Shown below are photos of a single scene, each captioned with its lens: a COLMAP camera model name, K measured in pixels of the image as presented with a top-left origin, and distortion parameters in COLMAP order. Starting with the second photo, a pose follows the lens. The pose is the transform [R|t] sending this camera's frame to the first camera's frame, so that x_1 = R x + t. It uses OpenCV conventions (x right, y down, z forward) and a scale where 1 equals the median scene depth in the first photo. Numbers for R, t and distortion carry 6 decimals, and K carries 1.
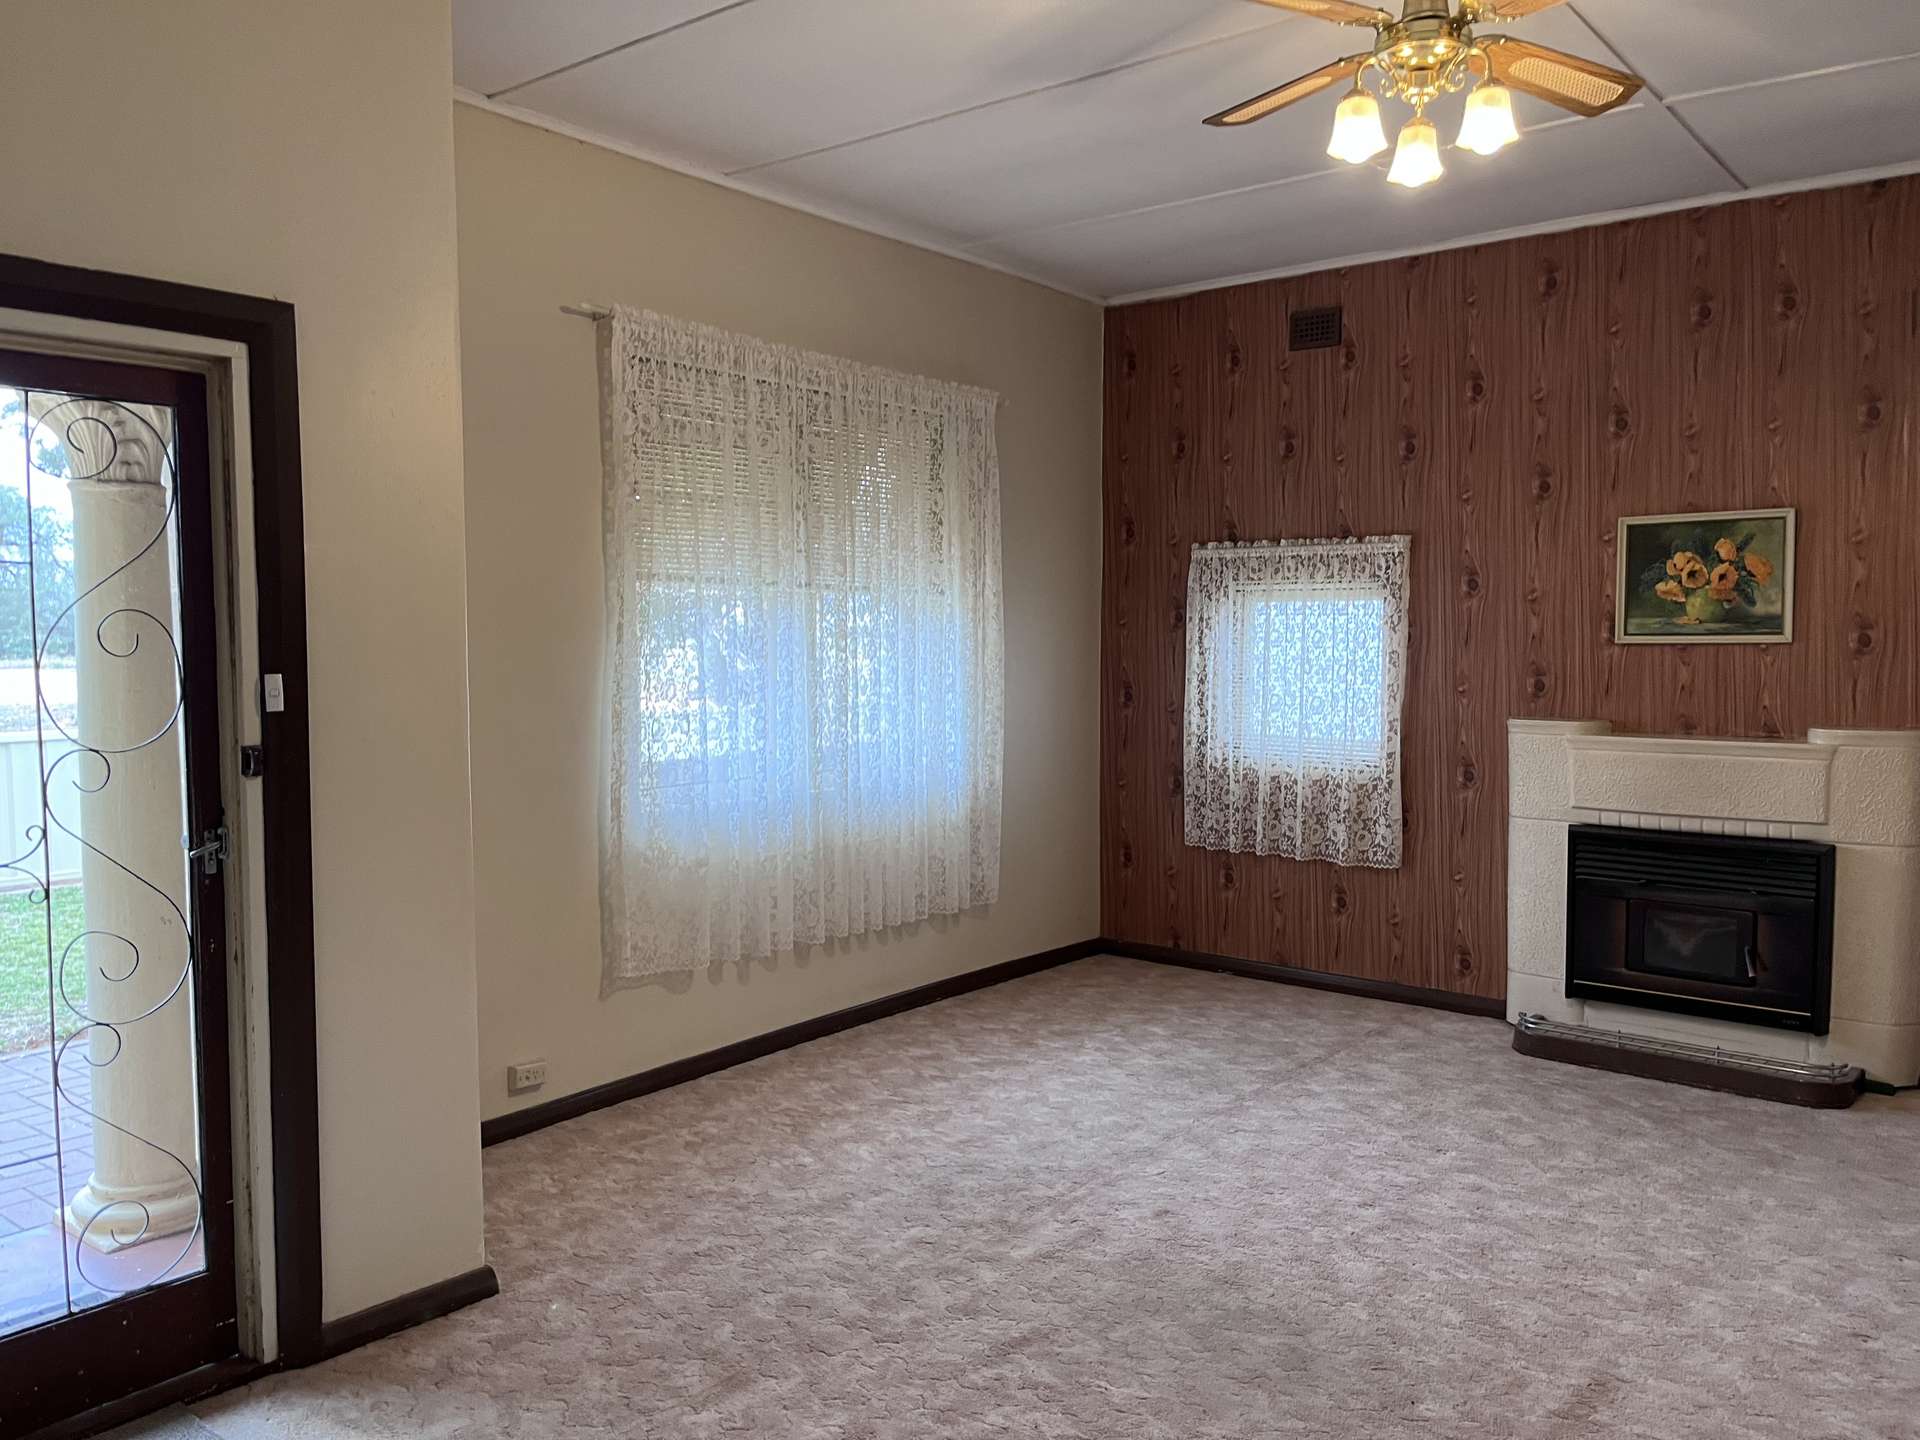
lens RADIAL K [[1458.5, 0, 960.5], [0, 1458.5, 715.6], [0, 0, 1]] dist [-0.004593, -0.006132]
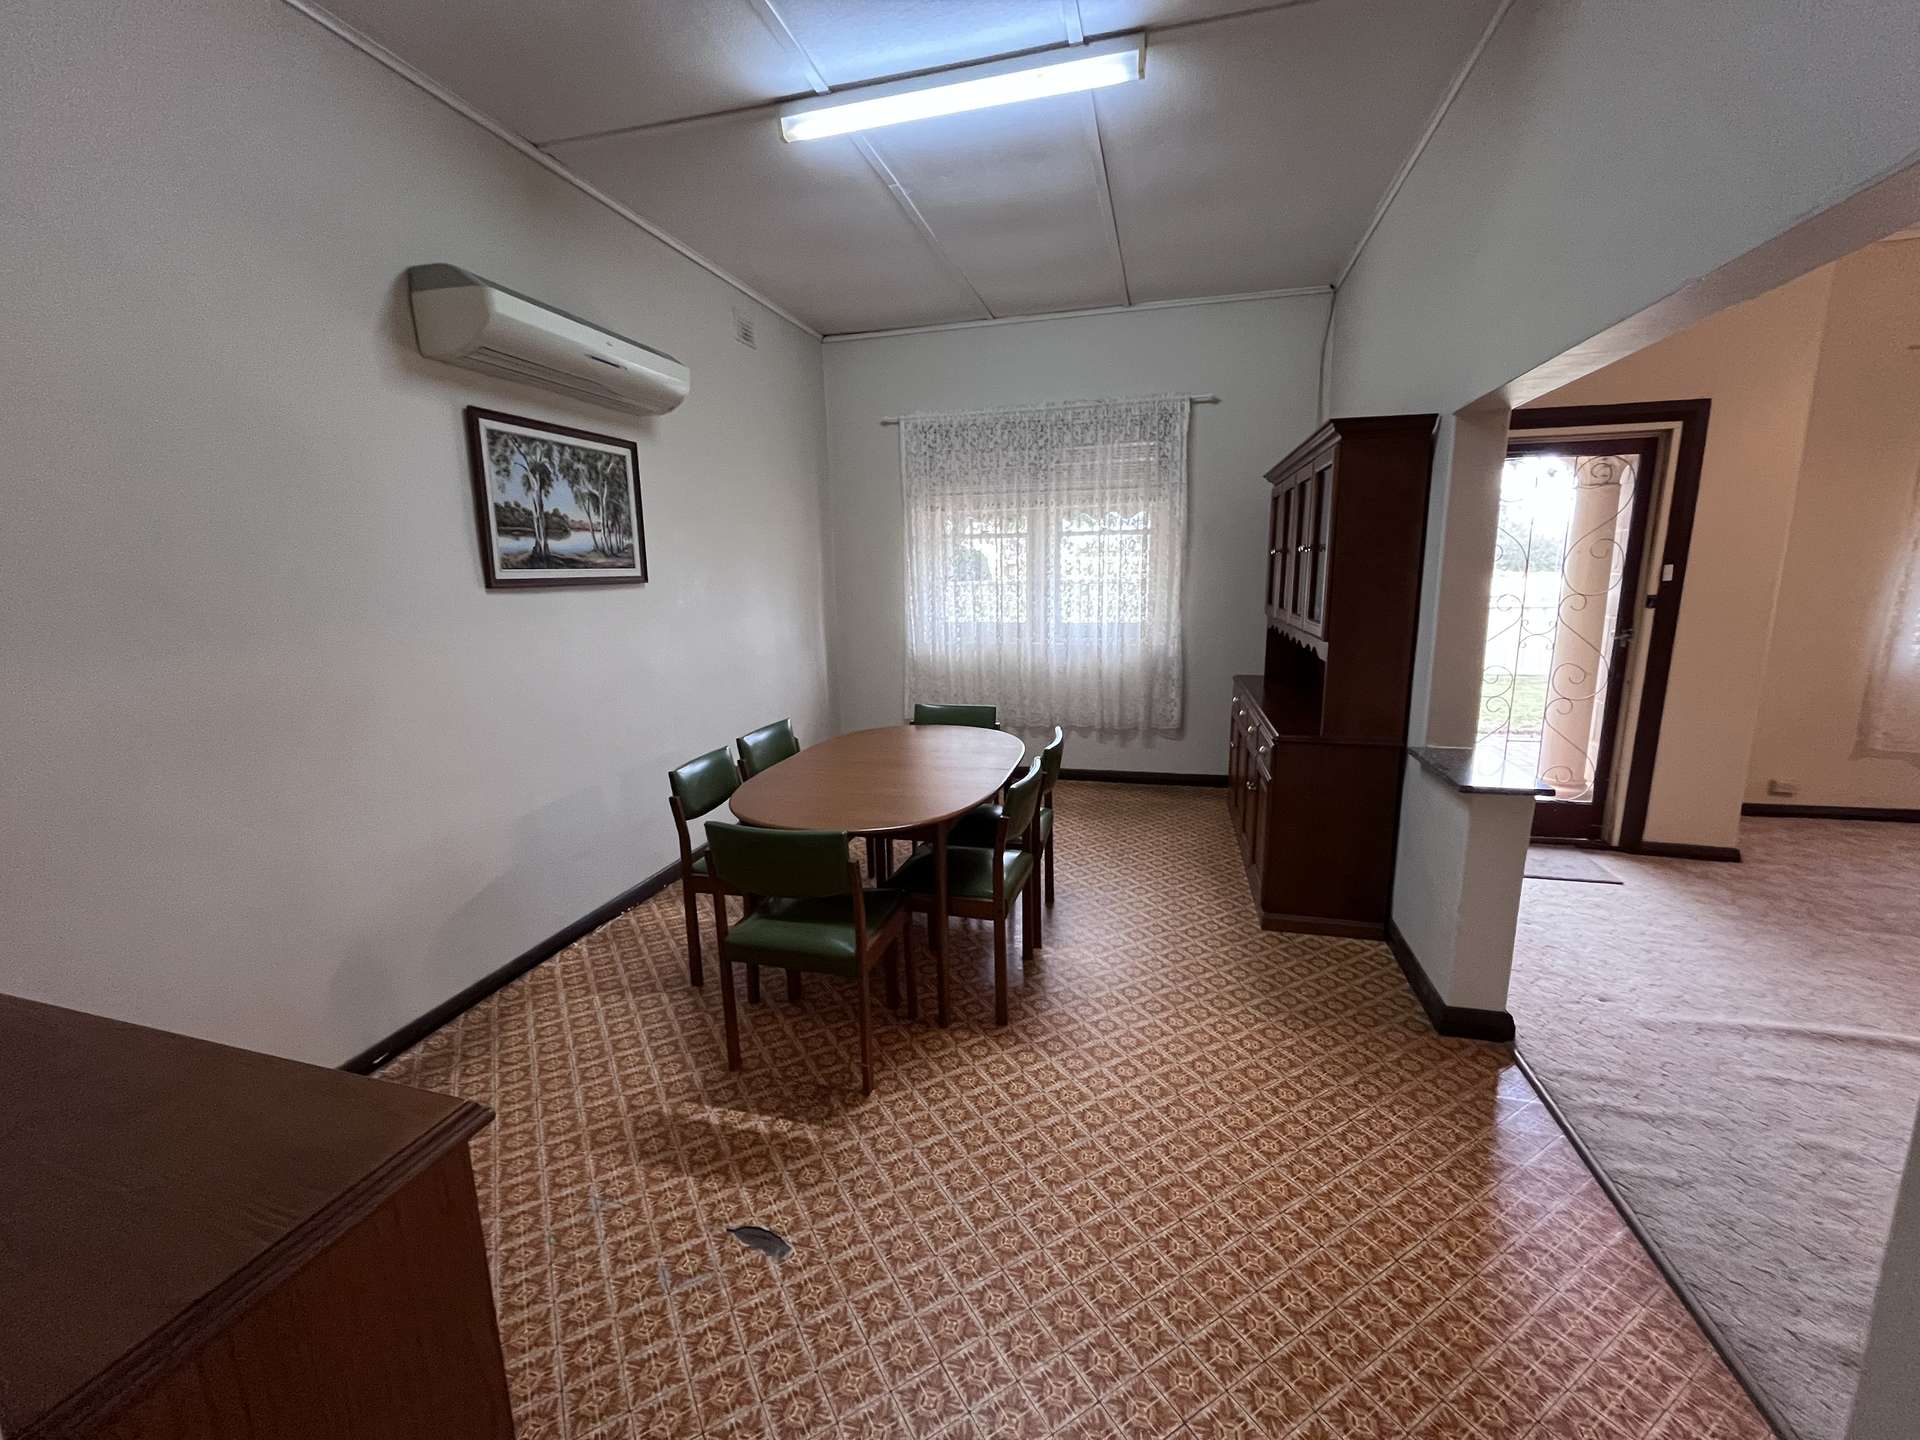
lens RADIAL K [[779.4, 0, 959.6], [0, 779.4, 719.5], [0, 0, 1]] dist [-0.000364, -0.000527]
pose [[0.414619, 0.166979, -0.894544, 0.213950], [-0.035836, 0.985254, 0.167302, 0.047355], [0.909289, -0.037310, 0.414489, -0.556941]]
